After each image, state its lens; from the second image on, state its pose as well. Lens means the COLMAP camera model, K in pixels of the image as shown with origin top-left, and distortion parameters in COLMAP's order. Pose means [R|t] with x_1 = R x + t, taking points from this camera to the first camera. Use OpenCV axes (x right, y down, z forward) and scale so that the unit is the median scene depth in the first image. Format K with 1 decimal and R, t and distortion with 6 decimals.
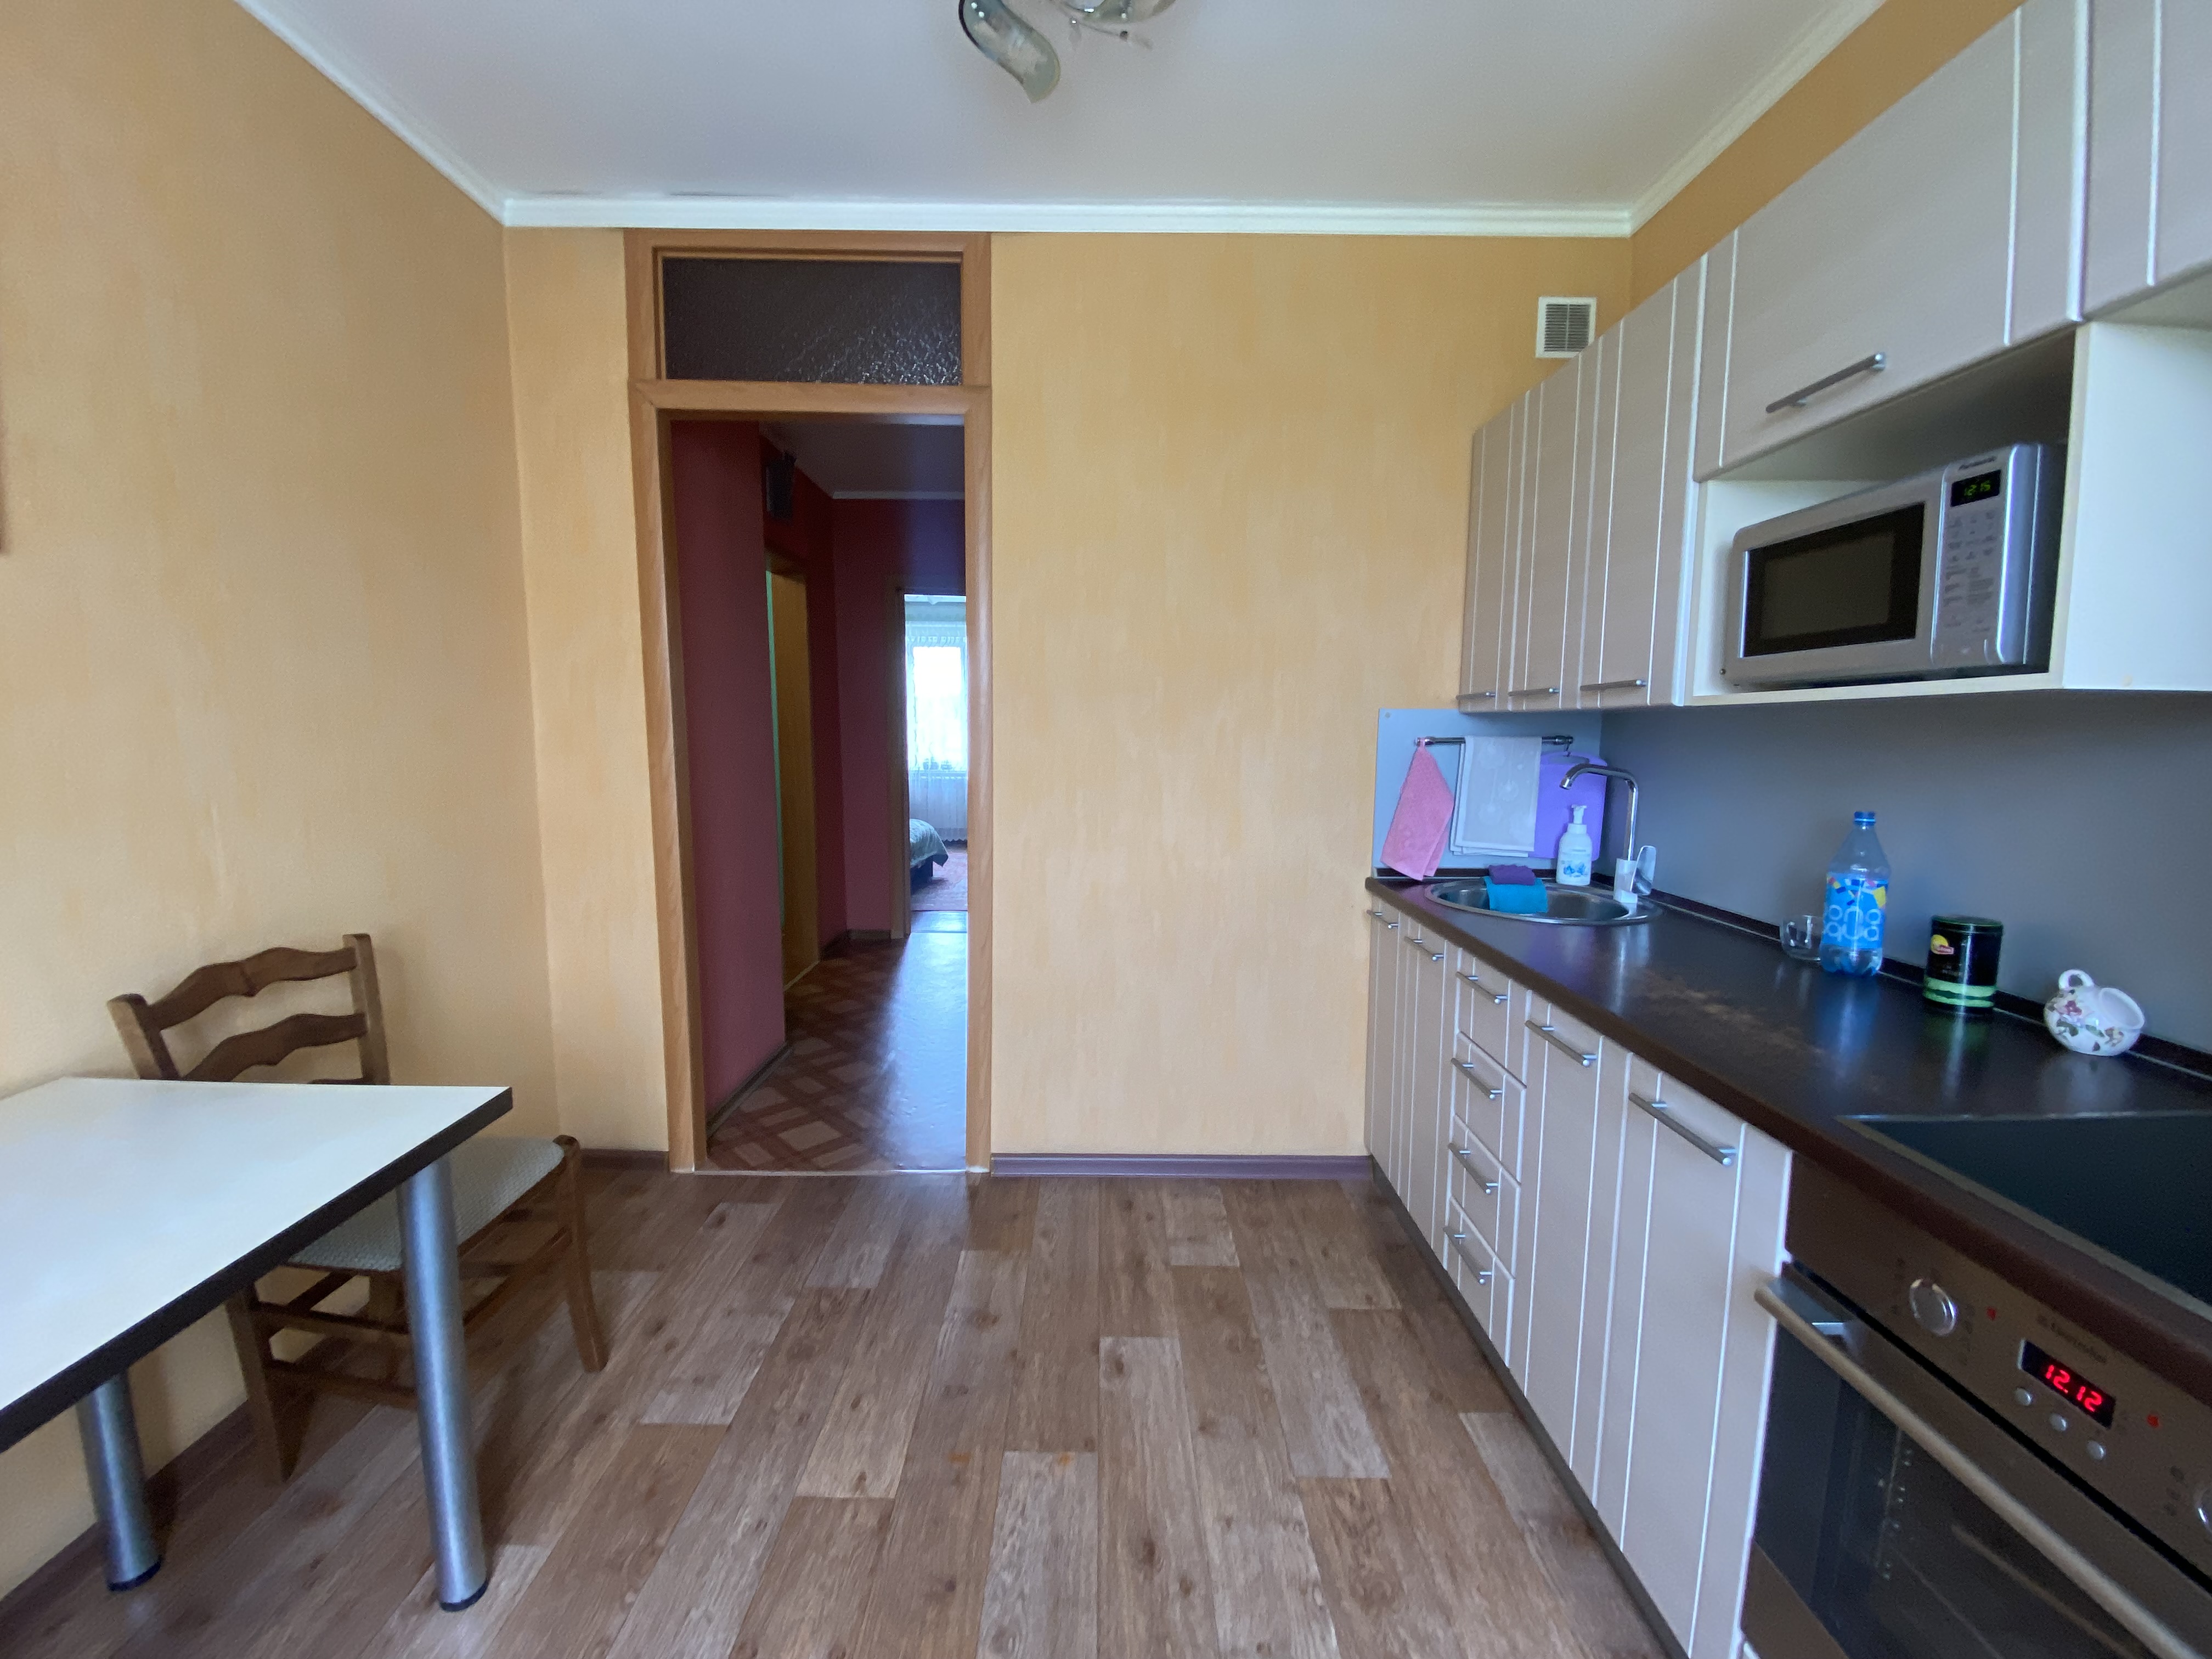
lens RADIAL K [[891.3, 0, 1099.9], [0, 891.3, 828.7], [0, 0, 1]] dist [0.003367, -0.015411]
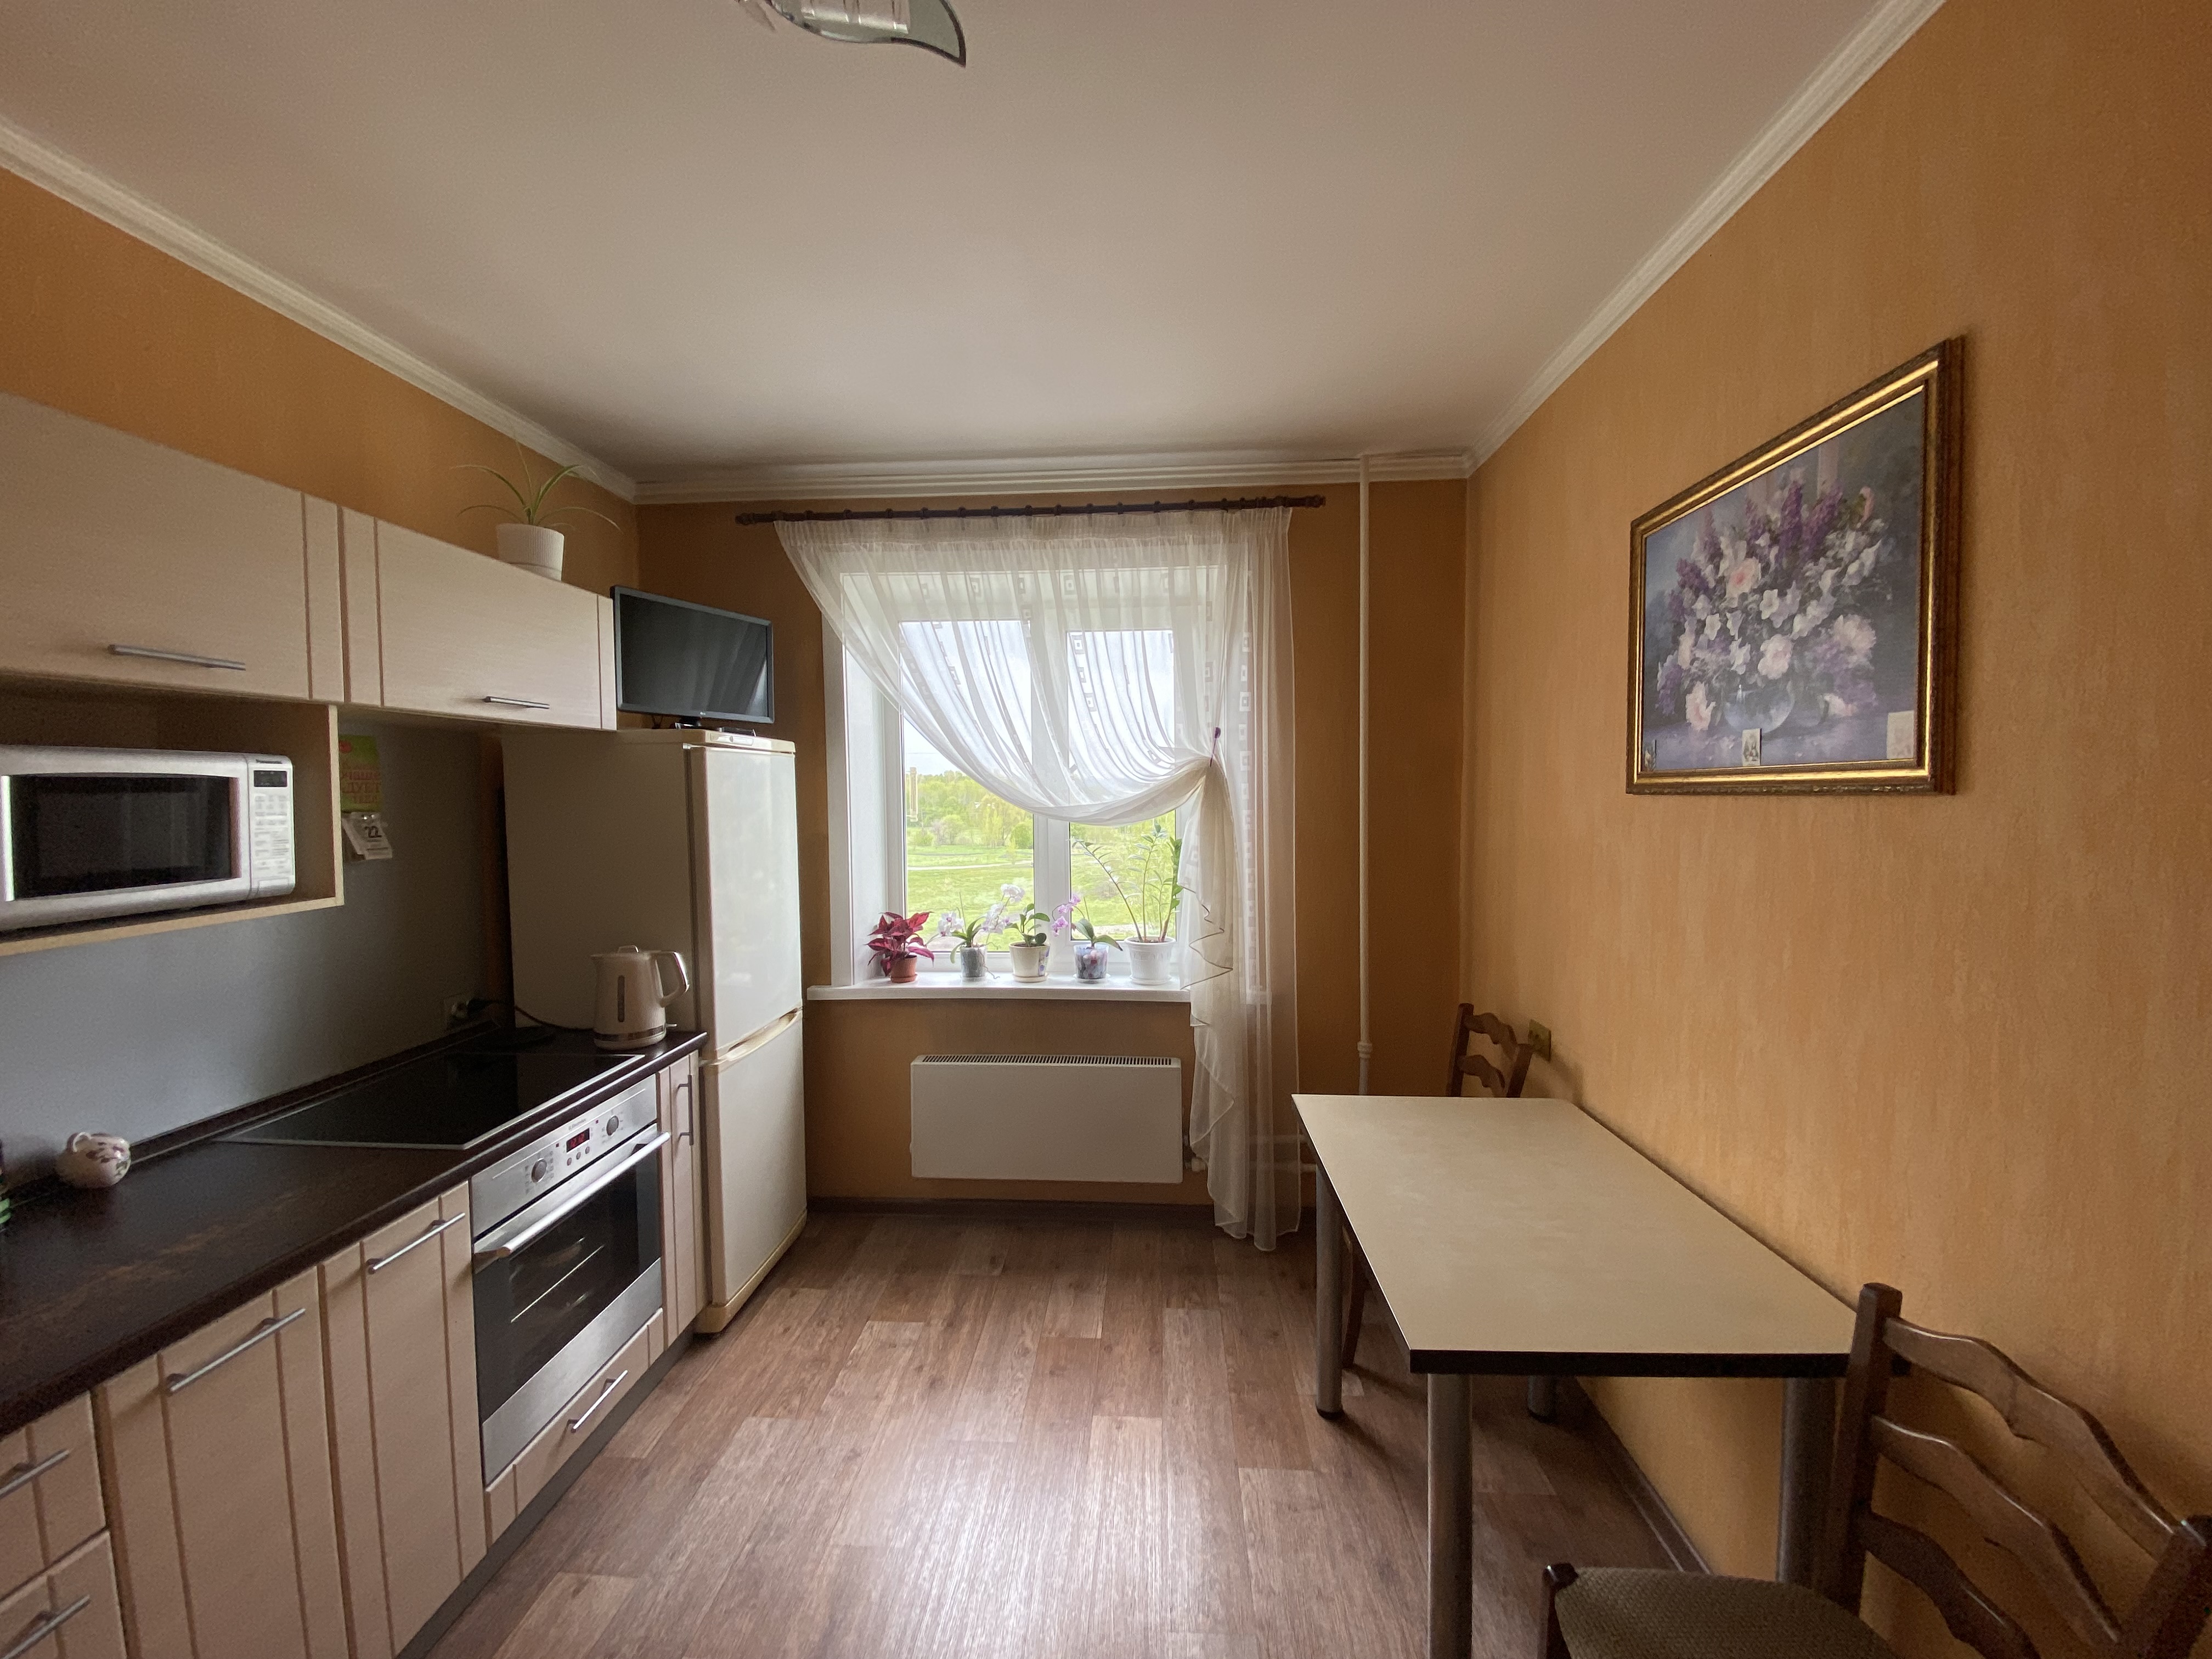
lens RADIAL K [[891.3, 0, 1099.9], [0, 891.3, 828.7], [0, 0, 1]] dist [0.003367, -0.015411]
pose [[-0.987176, 0.146654, 0.063056, -0.390987], [0.154230, 0.978110, 0.139692, -0.241421], [-0.041189, 0.147625, -0.988185, 1.983231]]
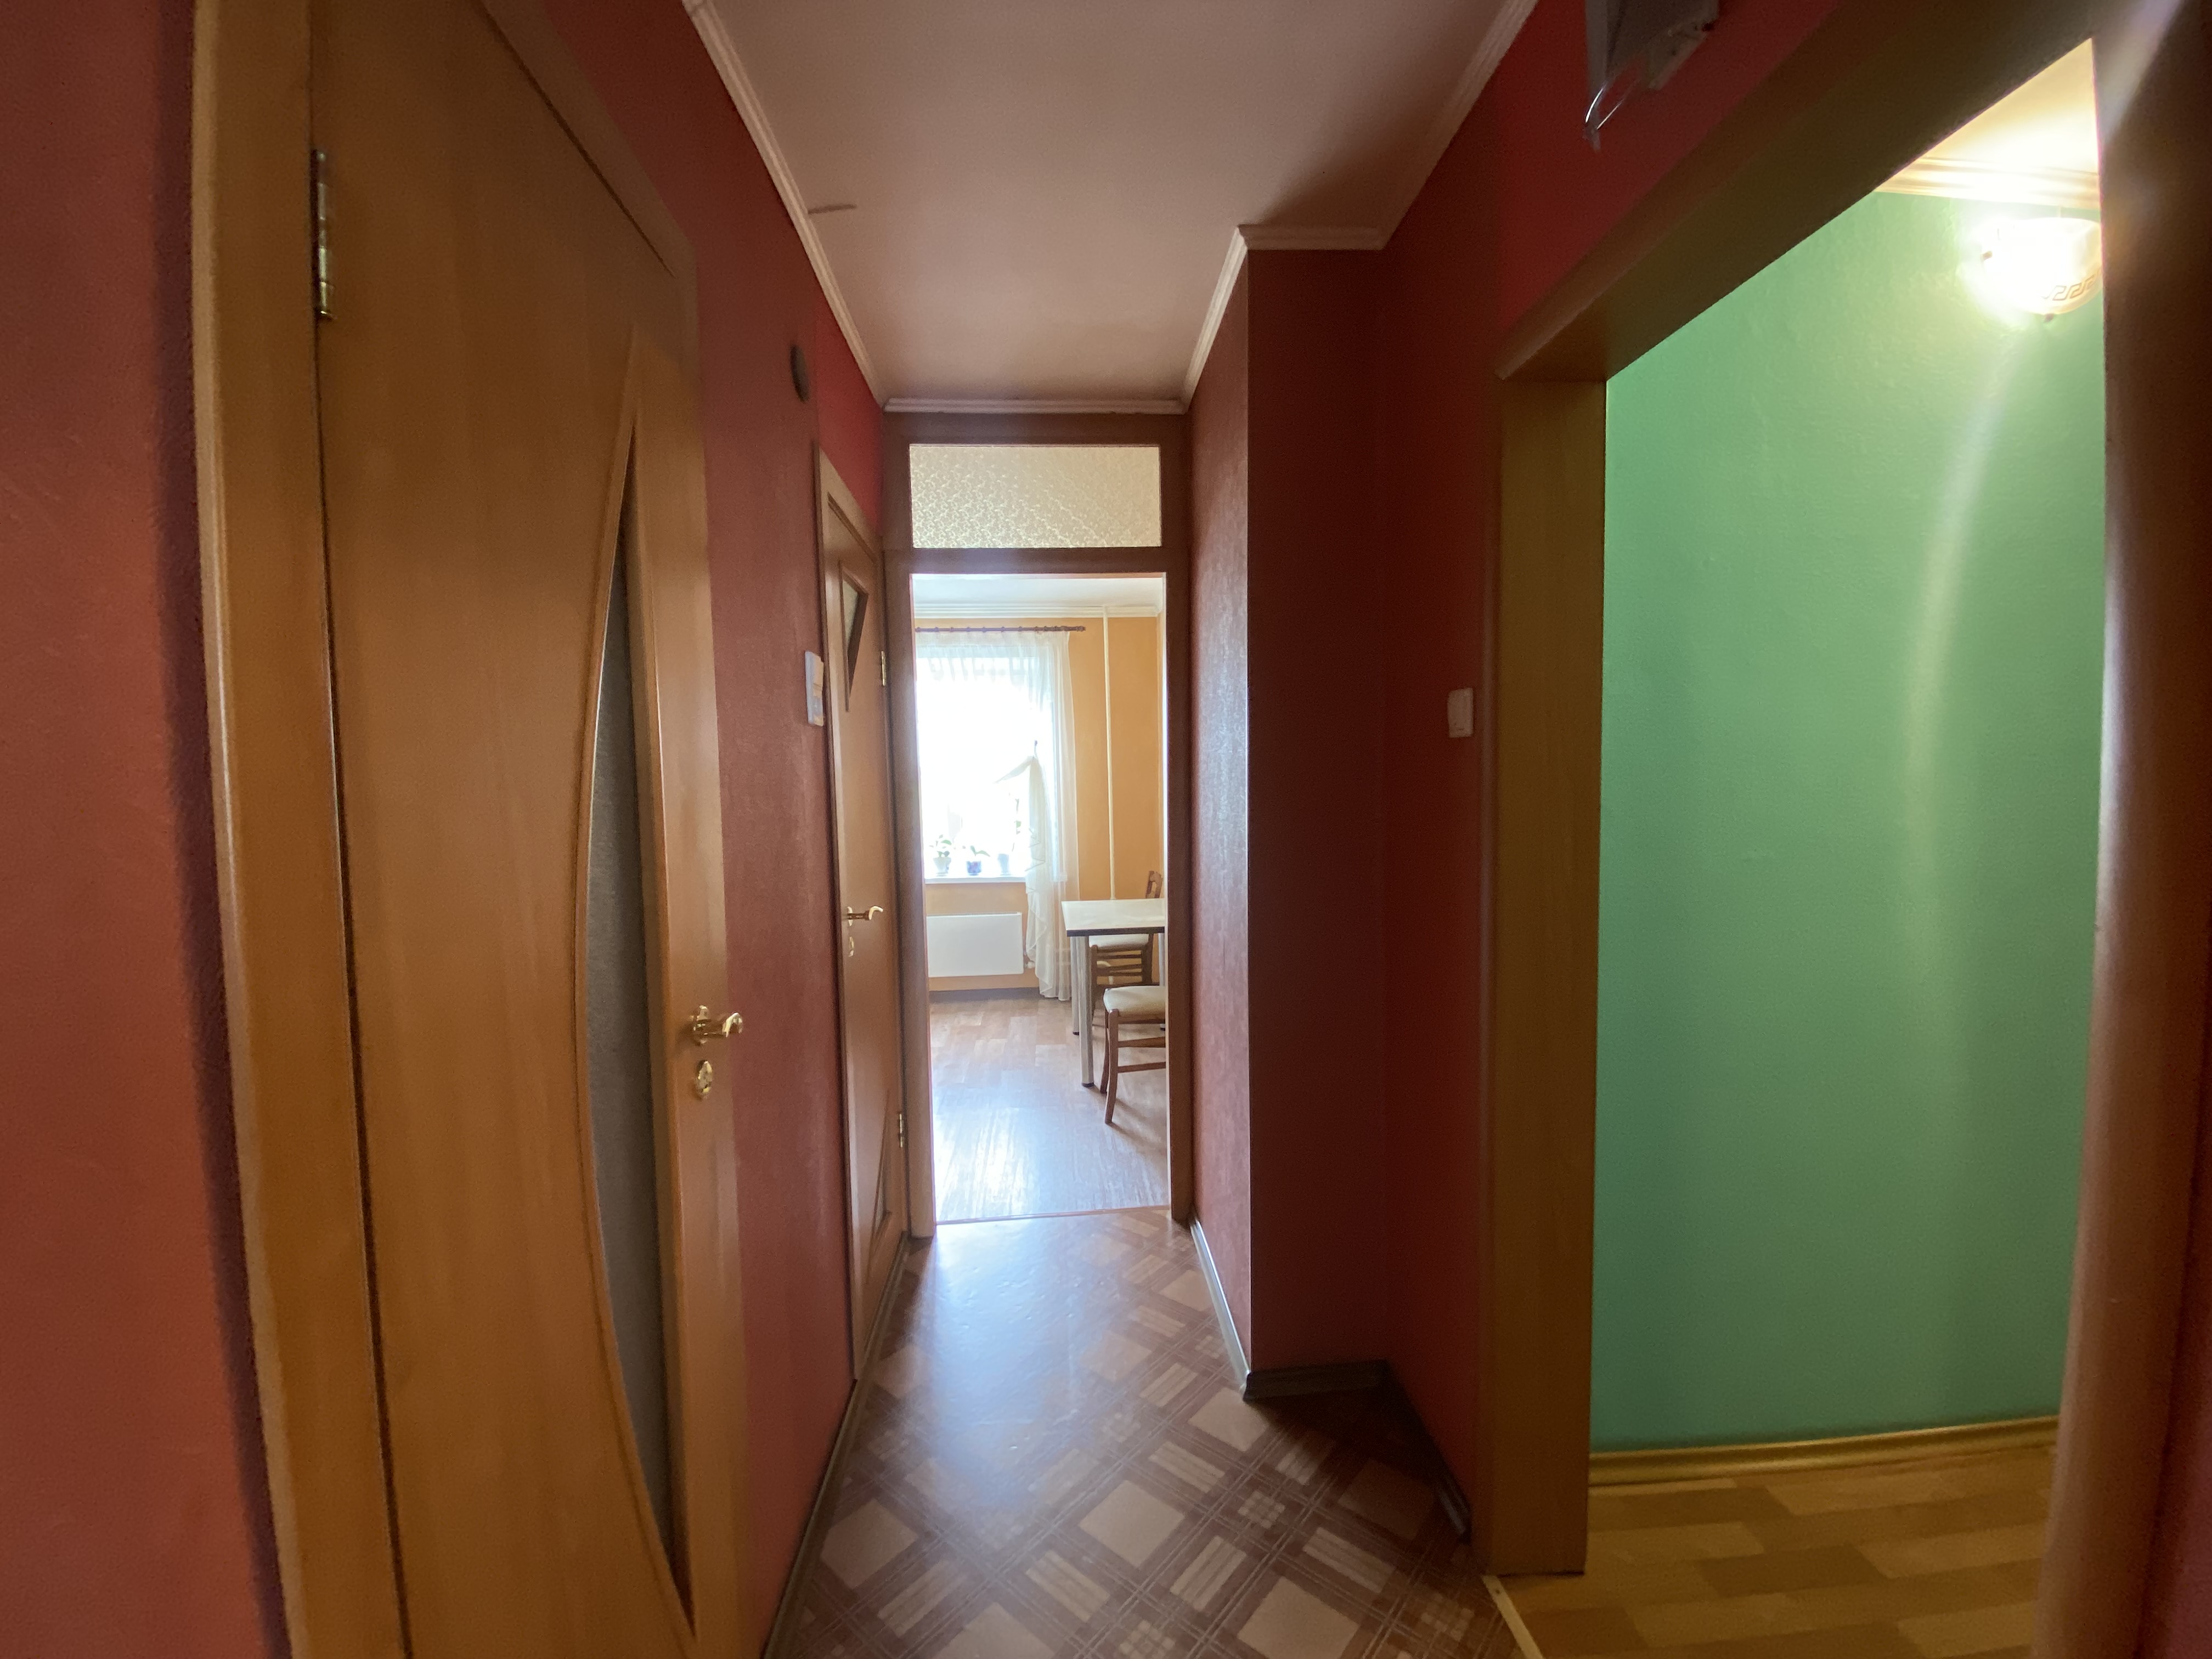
lens RADIAL K [[891.3, 0, 1099.9], [0, 891.3, 828.7], [0, 0, 1]] dist [0.003367, -0.015411]
pose [[-0.984728, 0.166393, -0.051237, -0.536617], [0.155515, 0.972952, 0.170819, -0.361326], [0.078274, 0.160242, -0.983969, 3.566605]]
